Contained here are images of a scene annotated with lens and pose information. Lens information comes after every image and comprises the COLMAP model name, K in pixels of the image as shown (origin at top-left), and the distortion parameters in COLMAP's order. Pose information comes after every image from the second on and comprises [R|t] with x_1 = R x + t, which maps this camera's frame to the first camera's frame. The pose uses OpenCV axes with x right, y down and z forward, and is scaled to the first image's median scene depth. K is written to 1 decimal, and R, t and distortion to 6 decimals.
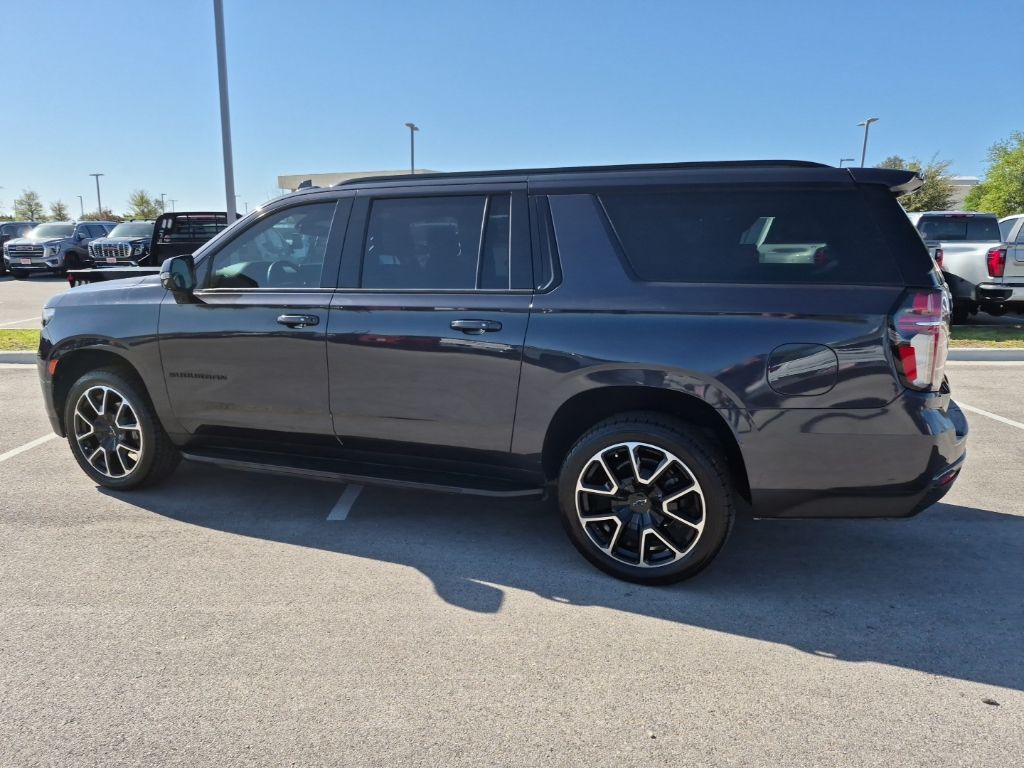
lens RADIAL K [[691.4, 0, 512.0], [0, 691.4, 384.0], [0, 0, 1]] dist [0.080397, -0.085614]
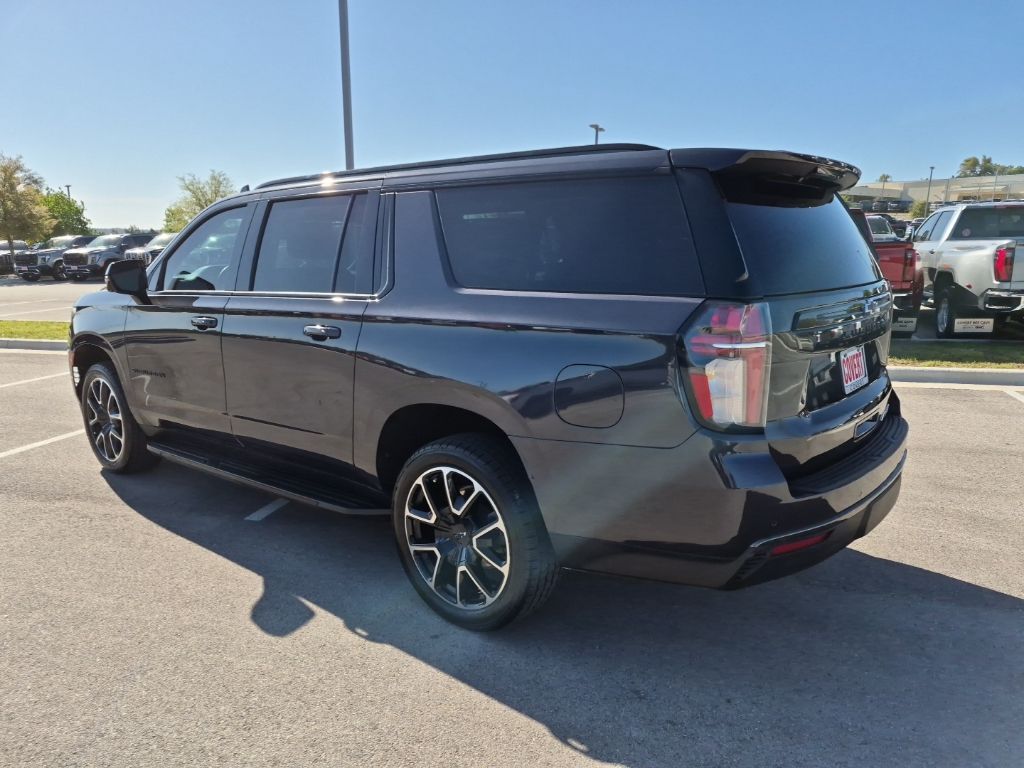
lens RADIAL K [[691.4, 0, 512.0], [0, 691.4, 384.0], [0, 0, 1]] dist [0.080397, -0.085614]
pose [[0.955474, 0.043135, -0.291906, 0.487880], [-0.043689, 0.999034, 0.004624, -0.028899], [0.291823, 0.008335, 0.956436, 0.163946]]
